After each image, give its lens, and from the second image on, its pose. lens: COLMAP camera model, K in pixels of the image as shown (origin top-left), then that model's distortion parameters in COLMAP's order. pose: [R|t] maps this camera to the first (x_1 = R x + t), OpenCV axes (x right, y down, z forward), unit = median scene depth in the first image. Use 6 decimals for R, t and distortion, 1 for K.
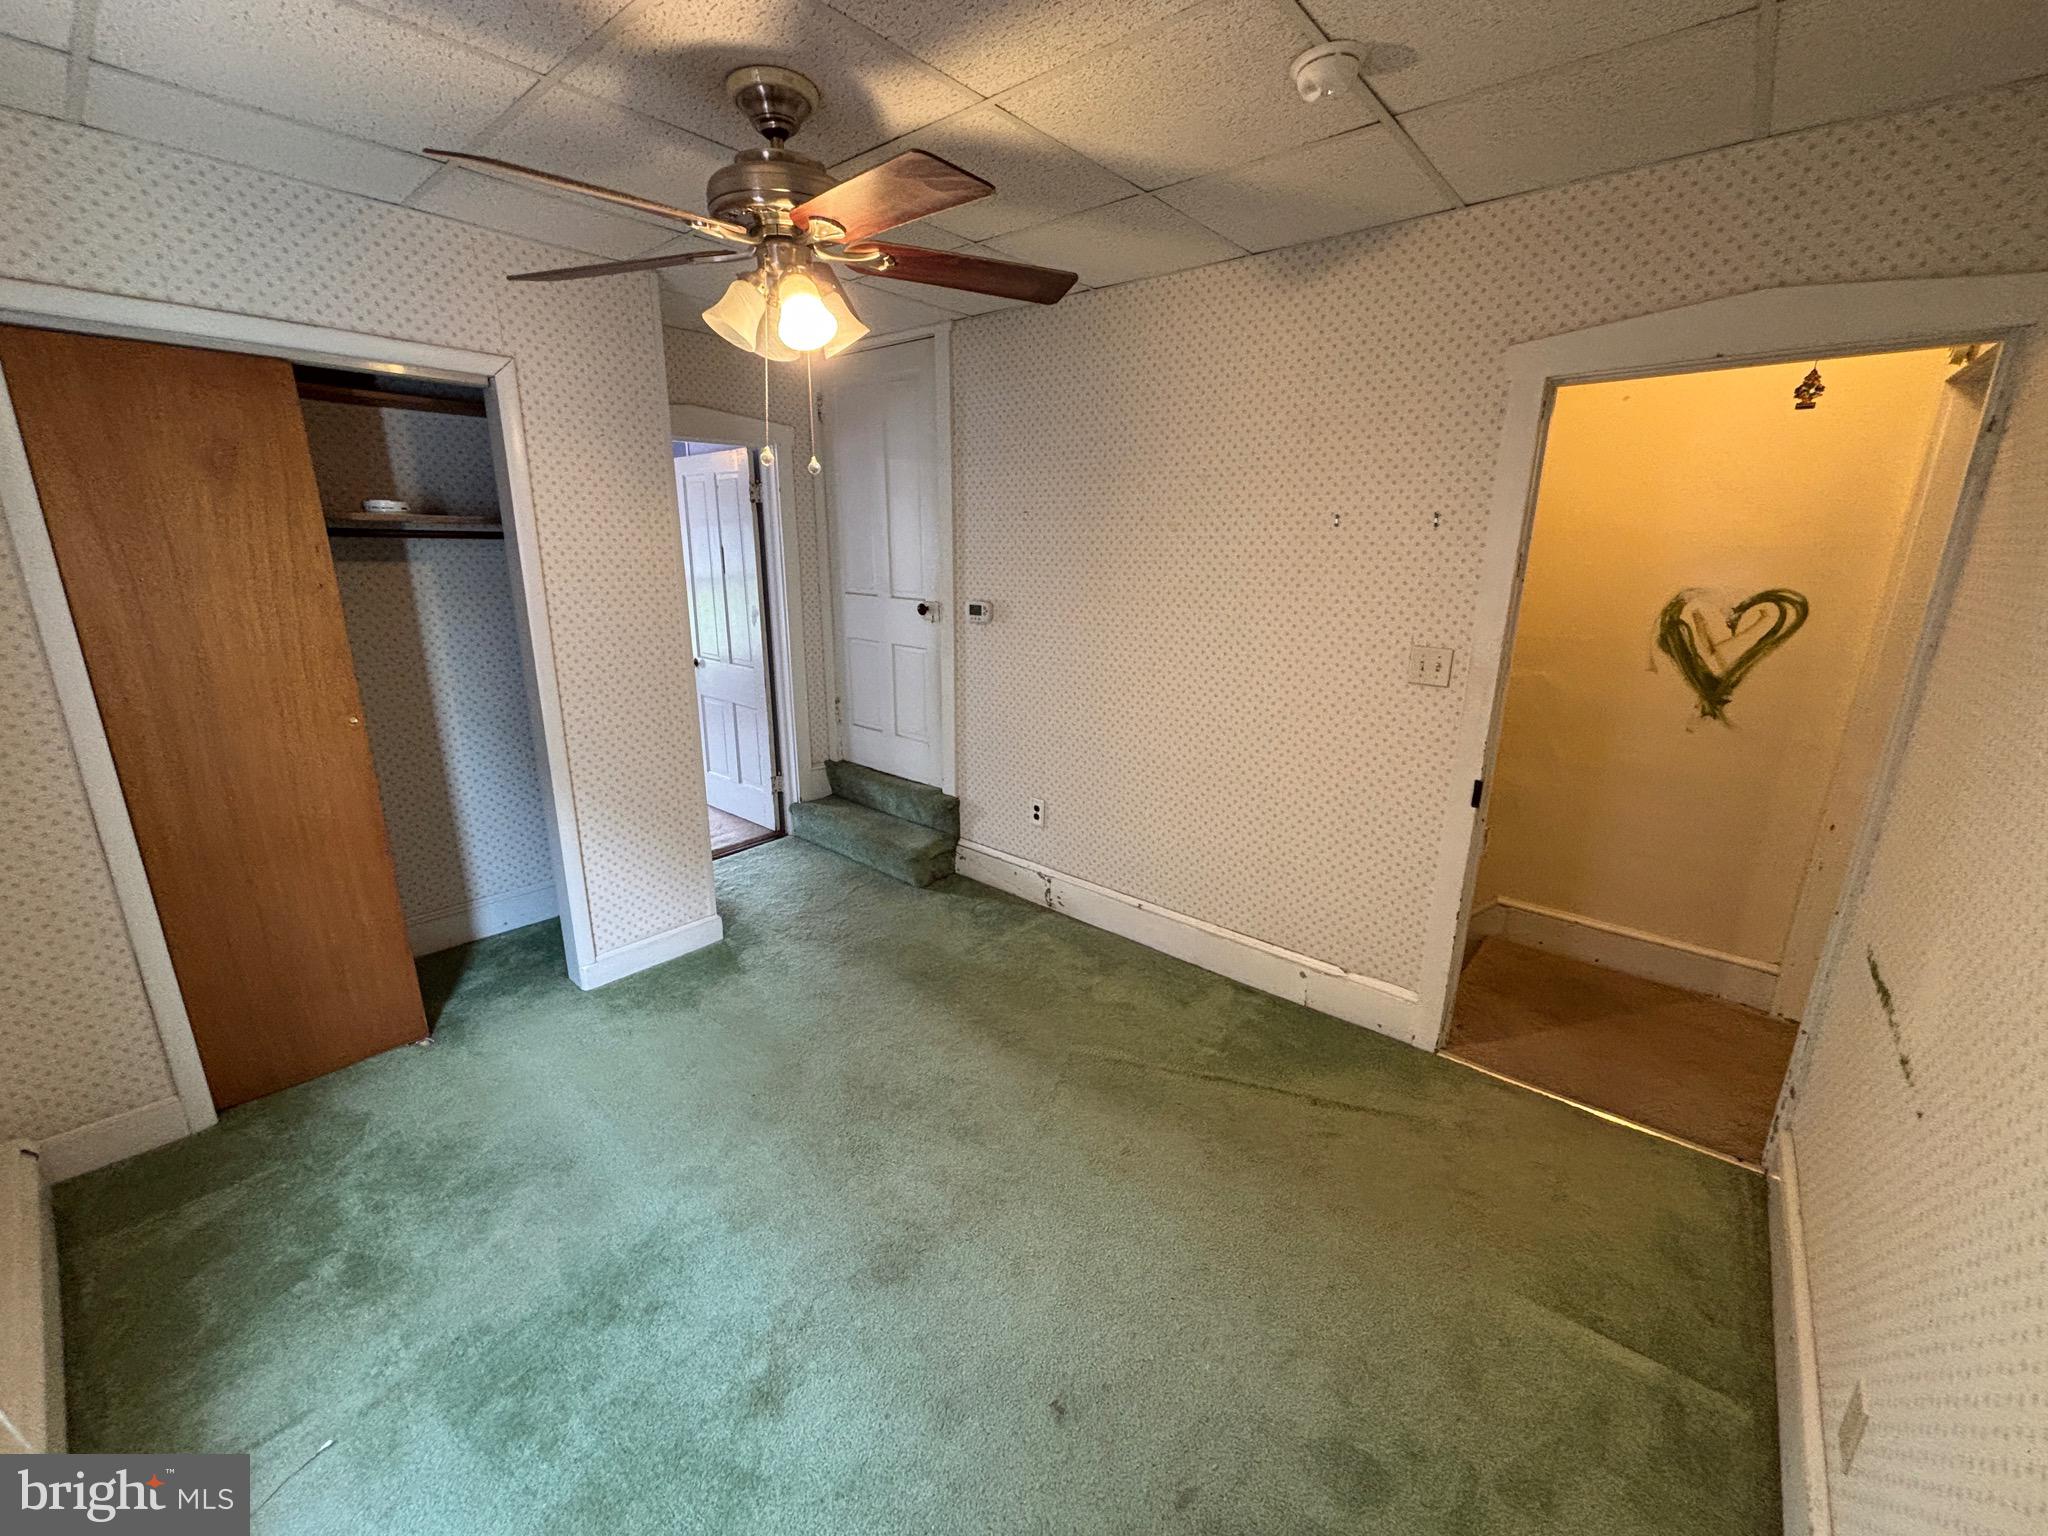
lens RADIAL K [[822.5, 0, 1023.9], [0, 822.5, 763.8], [0, 0, 1]] dist [-0.001957, -0.000967]
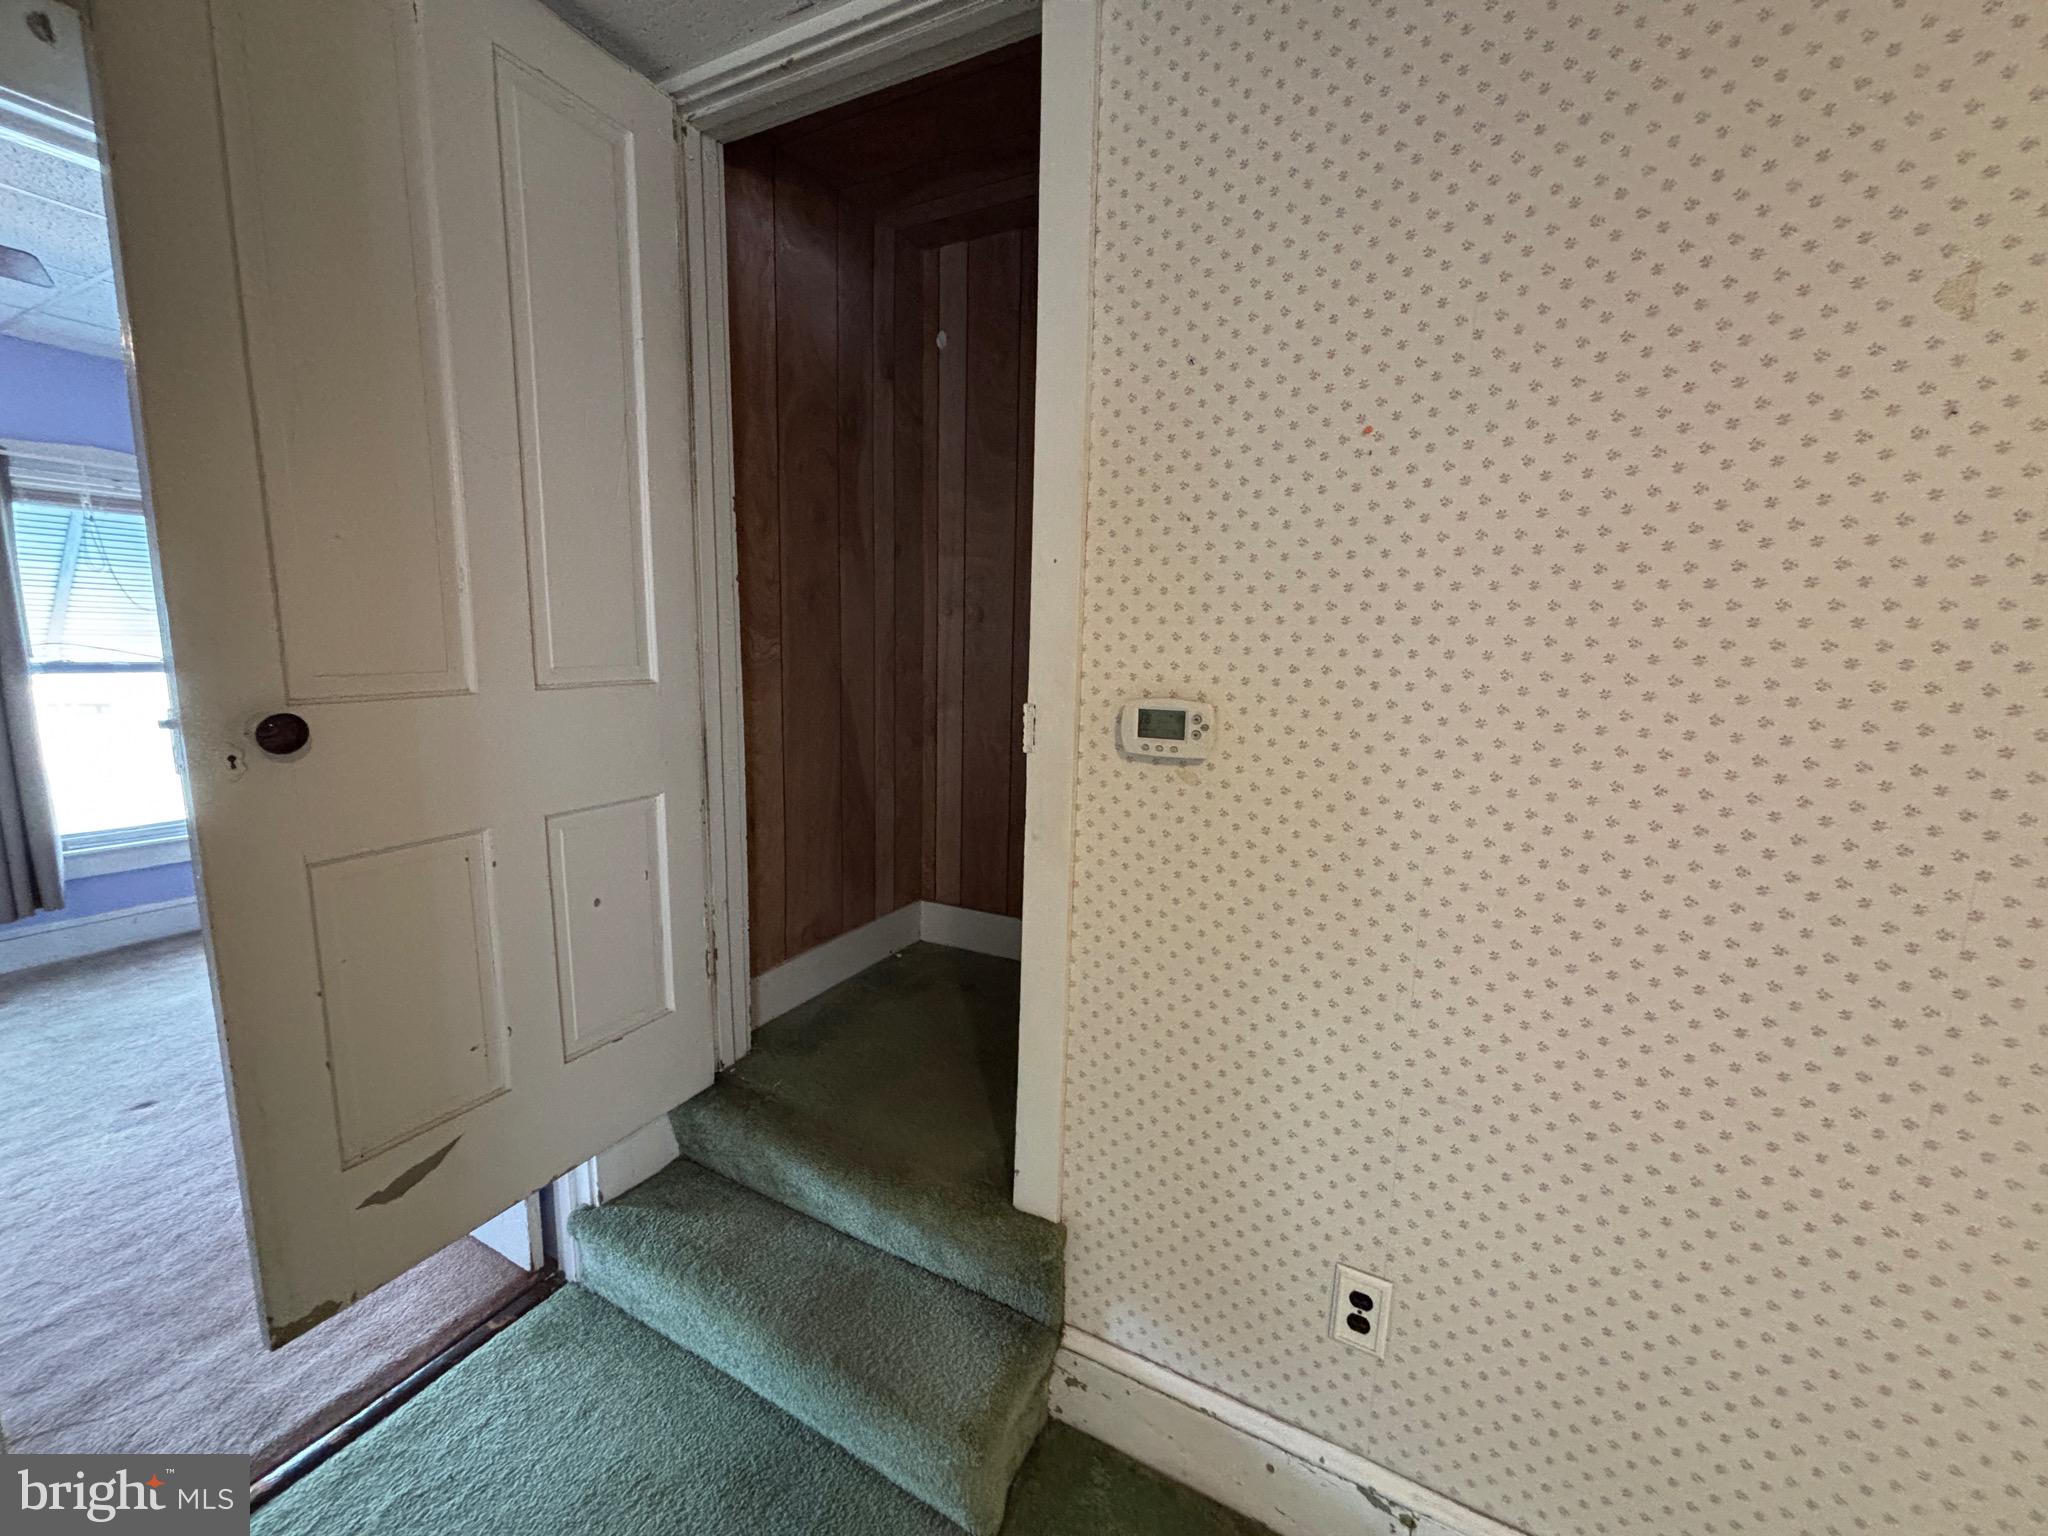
lens RADIAL K [[822.5, 0, 1014.3], [0, 822.5, 772.1], [0, 0, 1]] dist [-0.001957, -0.000967]
pose [[0.977979, -0.021046, 0.207640, -0.173351], [0.045168, 0.992667, -0.112128, -0.119292], [-0.203757, 0.119037, 0.971758, 0.617032]]
